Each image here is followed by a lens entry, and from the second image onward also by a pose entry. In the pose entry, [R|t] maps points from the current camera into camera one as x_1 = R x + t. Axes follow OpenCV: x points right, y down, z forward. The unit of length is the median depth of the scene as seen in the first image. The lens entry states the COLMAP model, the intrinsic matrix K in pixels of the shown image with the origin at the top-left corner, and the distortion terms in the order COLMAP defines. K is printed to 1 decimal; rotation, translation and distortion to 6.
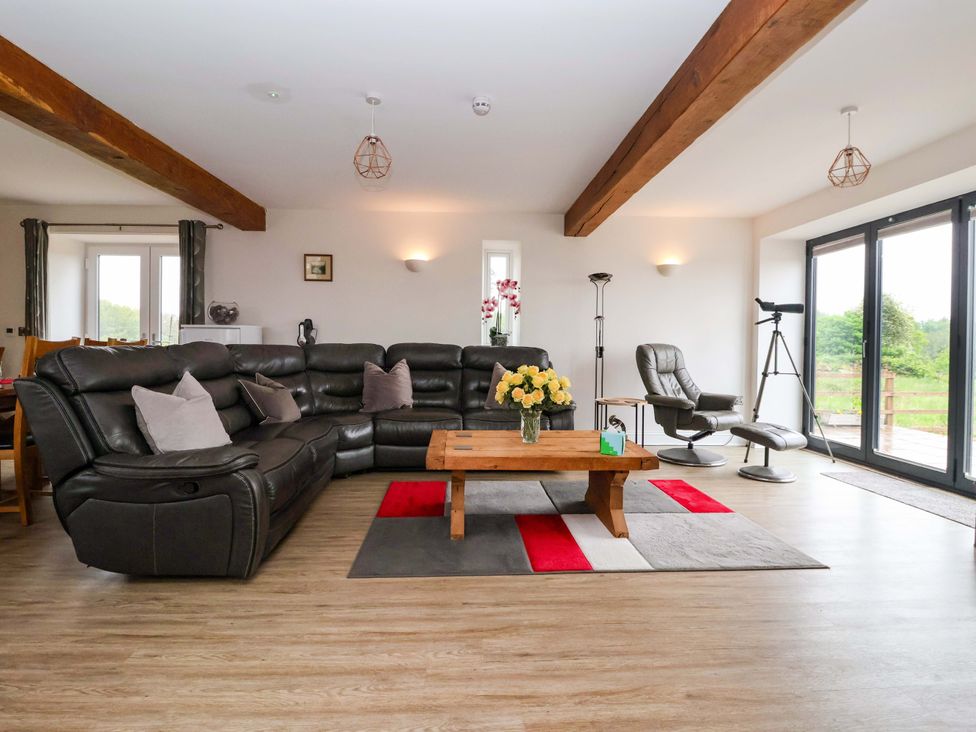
lens RADIAL K [[507.4, 0, 480.8], [0, 507.4, 352.7], [0, 0, 1]] dist [0.000720, -0.012649]
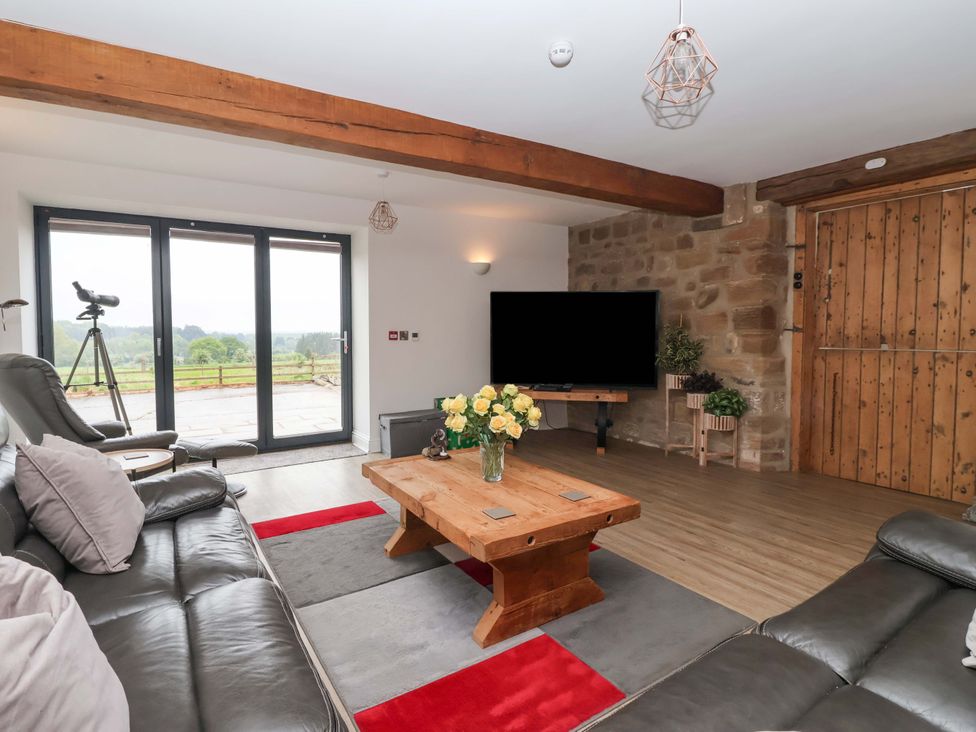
lens RADIAL K [[507.4, 0, 480.8], [0, 507.4, 352.7], [0, 0, 1]] dist [0.000720, -0.012649]
pose [[-0.498217, -0.053072, 0.865426, -0.367065], [0.011413, 0.997637, 0.067750, -0.051593], [-0.866977, 0.043631, -0.496434, 0.878978]]
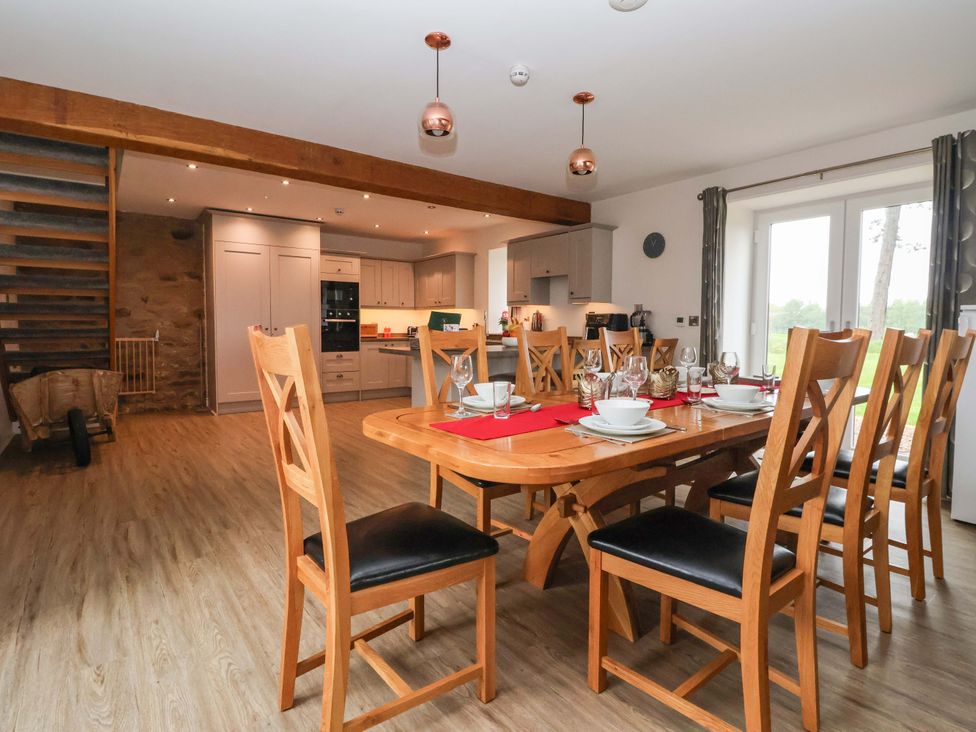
lens RADIAL K [[507.4, 0, 480.8], [0, 507.4, 352.7], [0, 0, 1]] dist [0.000720, -0.012649]
pose [[0.566889, 0.035038, -0.823049, -0.409783], [-0.015570, 0.999372, 0.031820, -0.009707], [0.823647, -0.005223, 0.567078, 0.199297]]
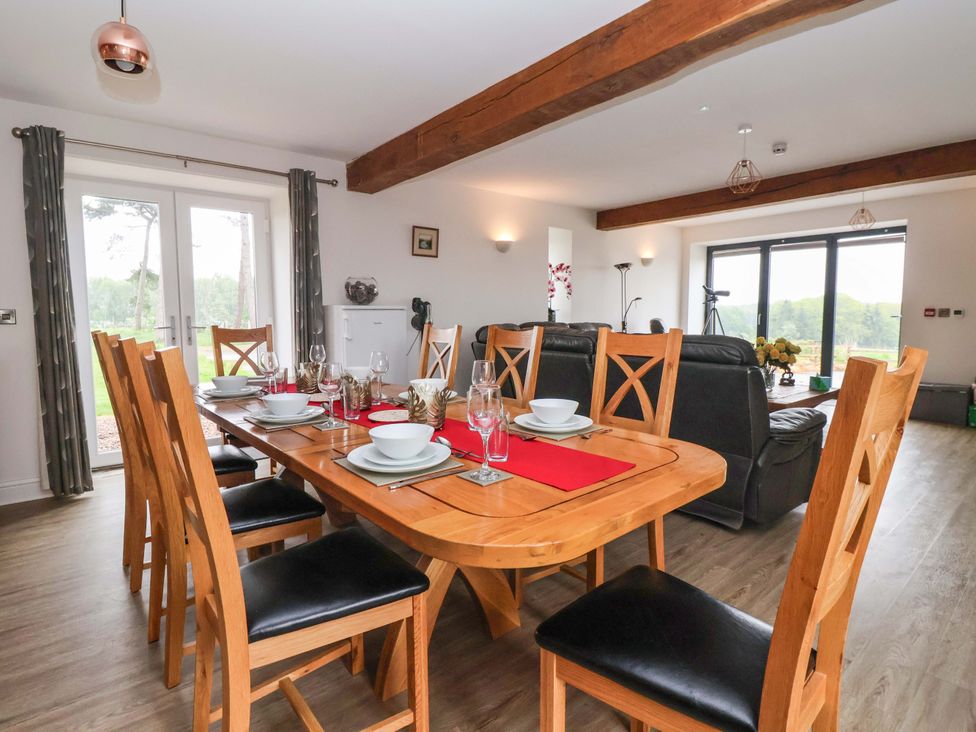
lens RADIAL K [[507.4, 0, 480.8], [0, 507.4, 352.7], [0, 0, 1]] dist [0.000720, -0.012649]
pose [[0.799296, -0.059733, 0.597961, -0.870586], [0.024724, 0.997474, 0.066593, -0.028470], [-0.600428, -0.038444, 0.798754, 0.214880]]
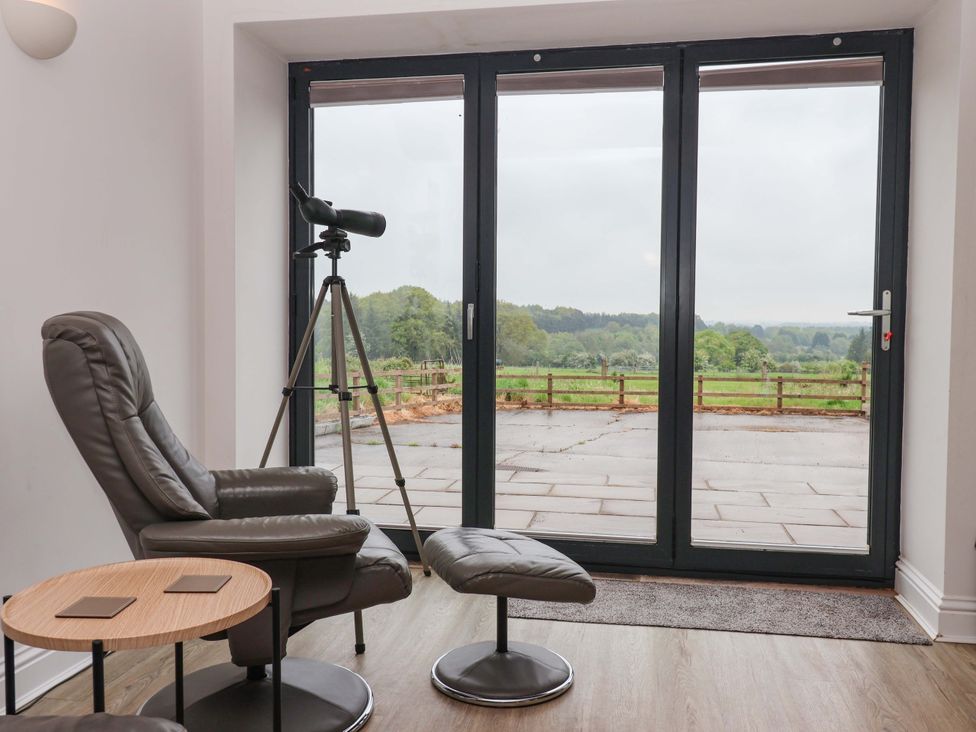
lens RADIAL K [[858.4, 0, 484.6], [0, 858.4, 352.7], [0, 0, 1]] dist [0.009408, 0.004570]
pose [[0.228273, -0.051388, 0.972240, -0.023517], [0.015691, 0.998671, 0.049101, -0.016428], [-0.973471, 0.004047, 0.228775, 0.744302]]
